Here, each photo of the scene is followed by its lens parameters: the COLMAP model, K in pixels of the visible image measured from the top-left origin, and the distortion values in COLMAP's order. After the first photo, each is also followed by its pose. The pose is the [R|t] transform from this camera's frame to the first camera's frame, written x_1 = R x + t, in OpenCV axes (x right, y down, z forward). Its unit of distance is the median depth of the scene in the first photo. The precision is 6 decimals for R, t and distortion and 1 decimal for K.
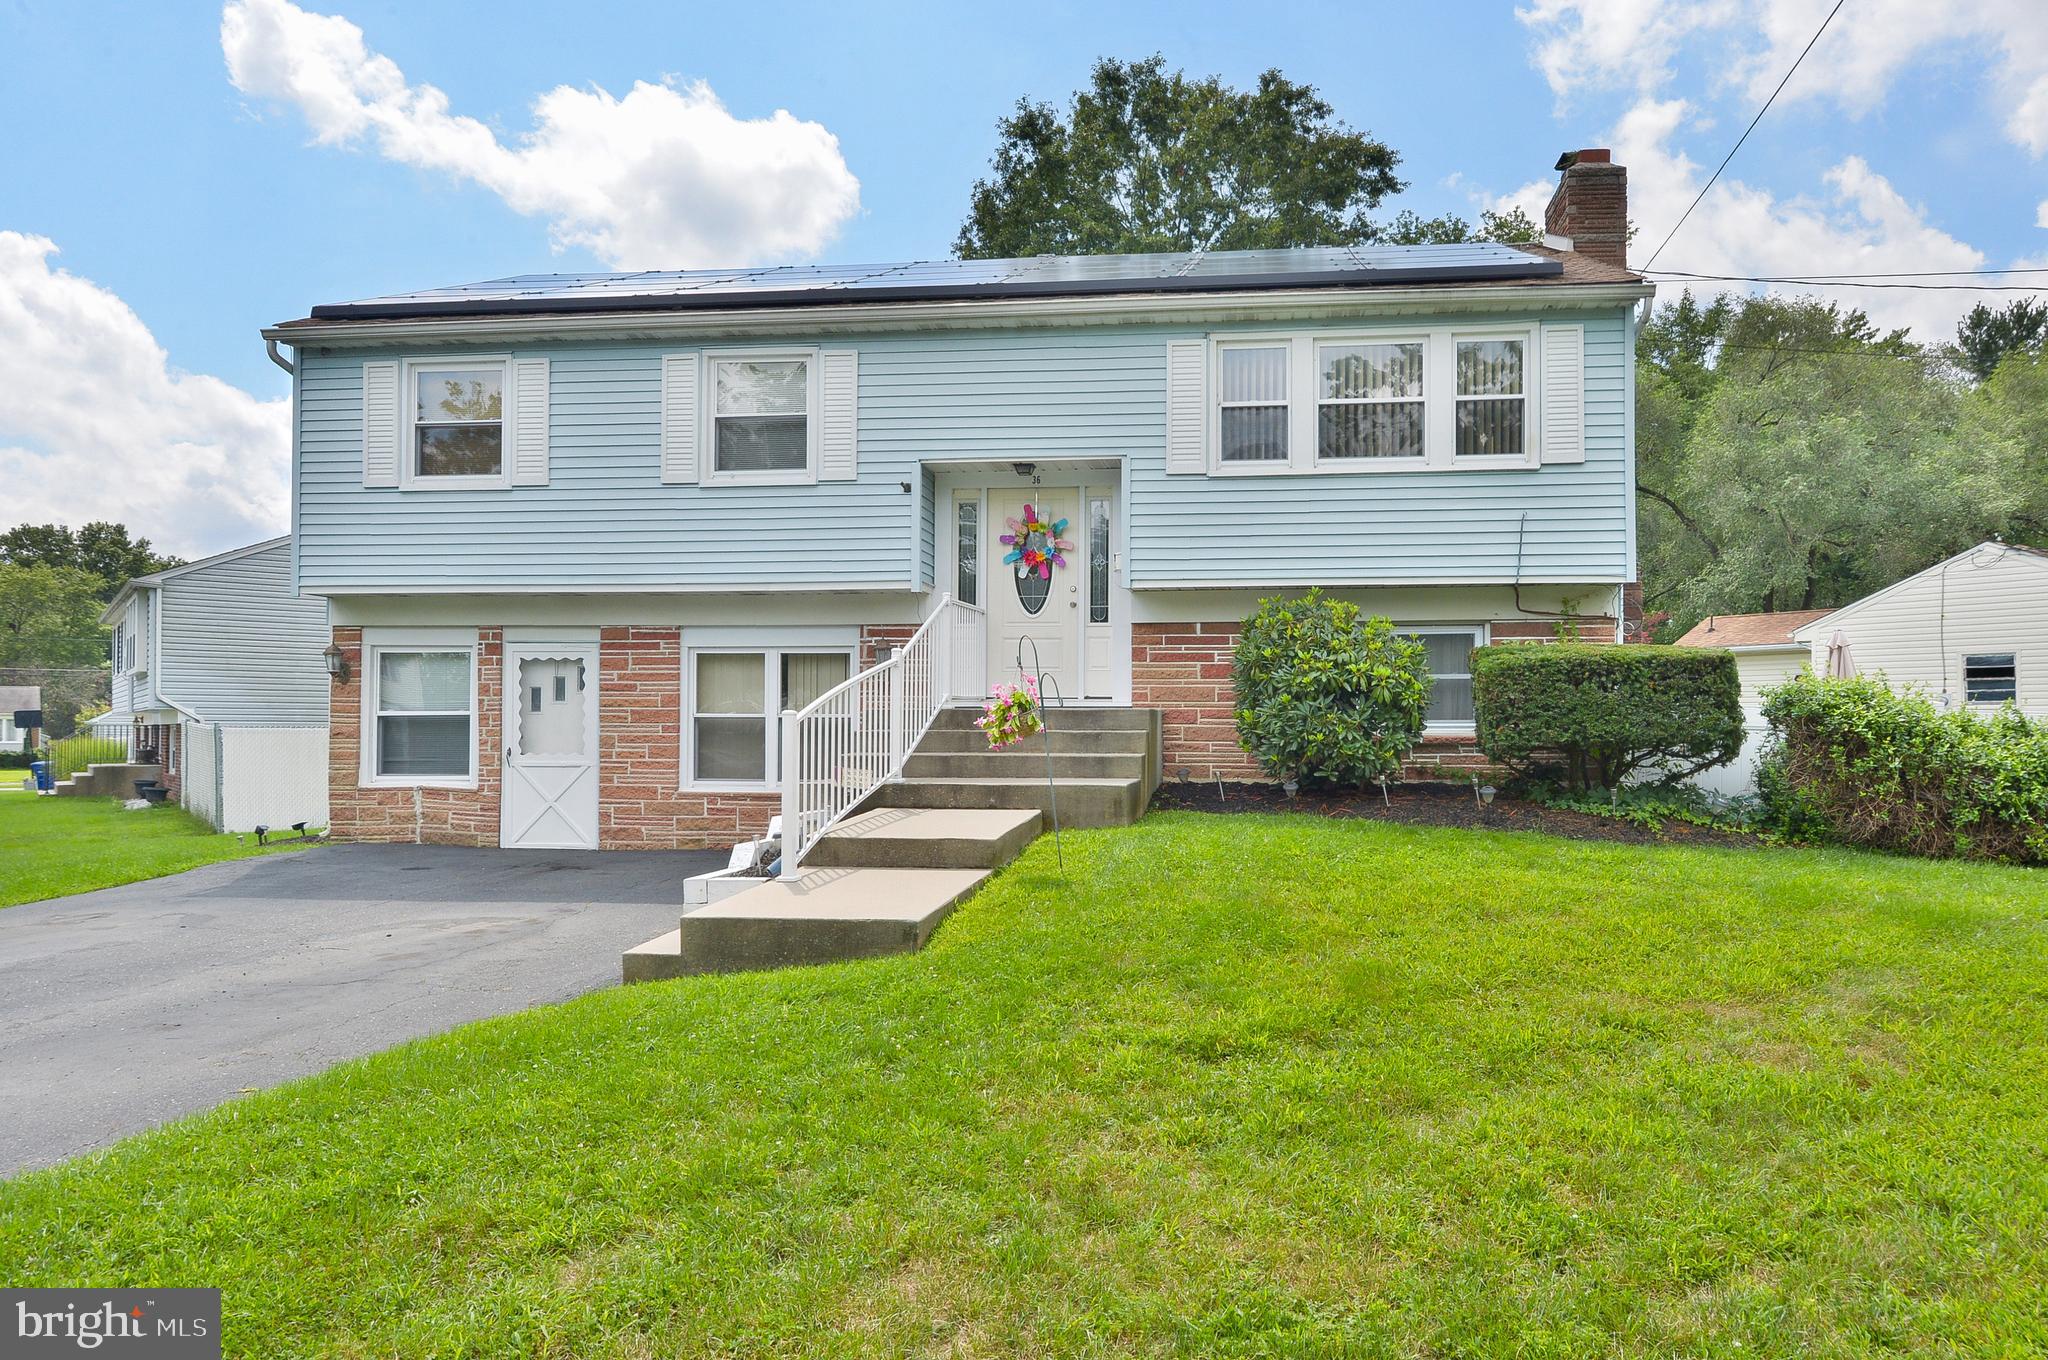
lens RADIAL K [[1439.6, 0, 1117.2], [0, 1439.6, 702.3], [0, 0, 1]] dist [0.001011, 0.000774]
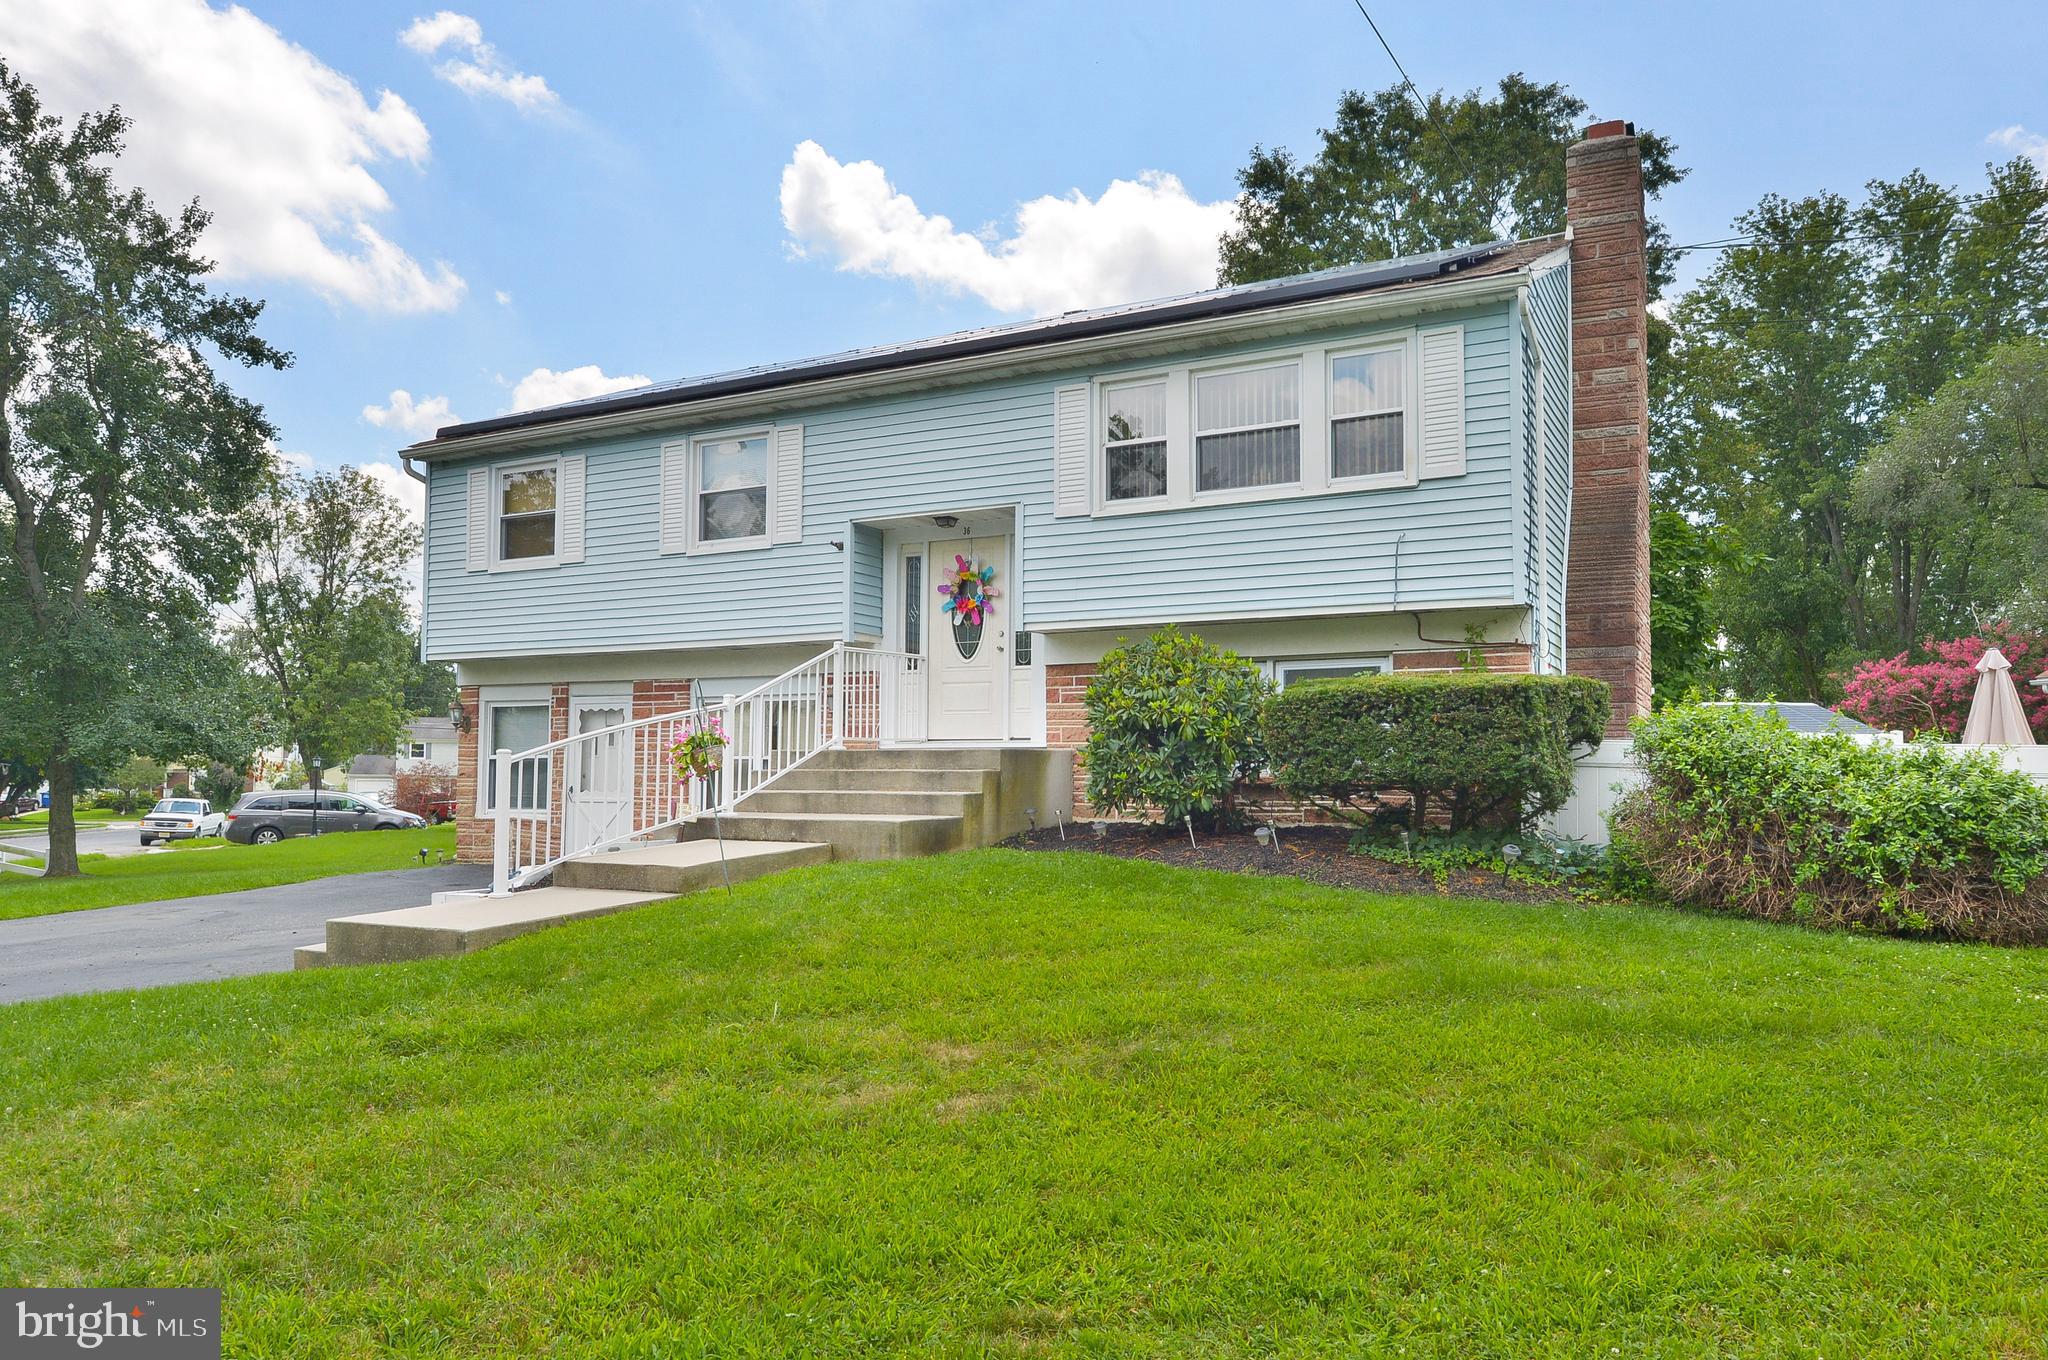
lens RADIAL K [[1428.6, 0, 1013.4], [0, 1428.6, 706.4], [0, 0, 1]] dist [0.000108, 0.000368]
pose [[0.926507, -0.017178, -0.375885, 0.359975], [0.005295, 0.999454, -0.032623, 0.006781], [0.376240, 0.028235, 0.926092, 0.055346]]
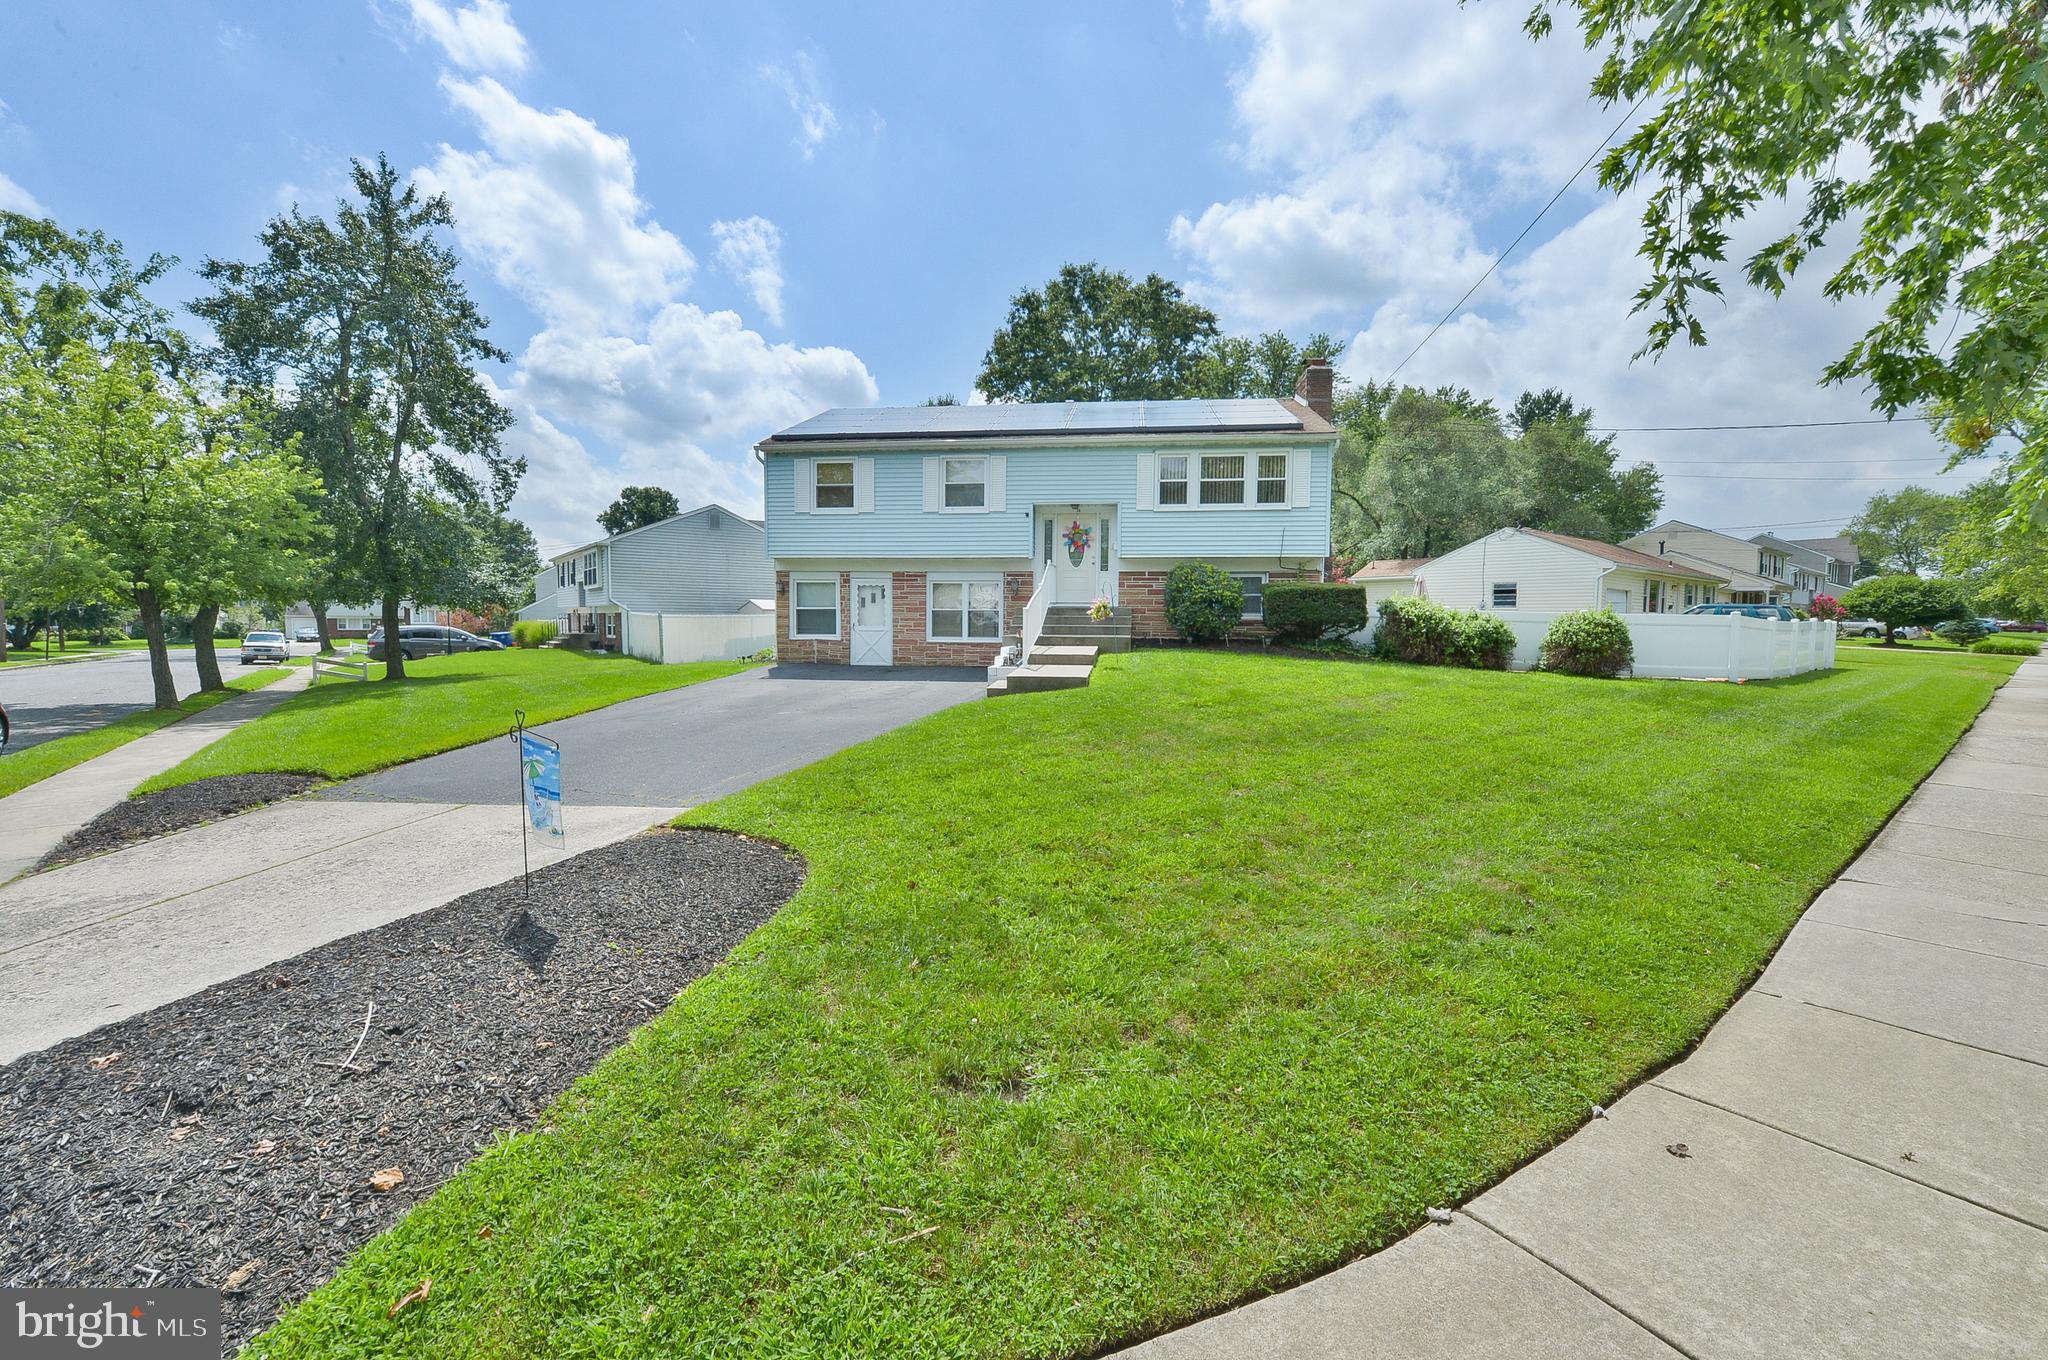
lens RADIAL K [[851.0, 0, 1024.0], [0, 851.0, 680.0], [0, 0, 1]] dist [-0.015290, -0.000312]
pose [[0.999962, 0.005058, -0.007148, -0.133539], [-0.004387, 0.995850, 0.090901, -0.003439], [0.007578, -0.090866, 0.995834, -0.417168]]
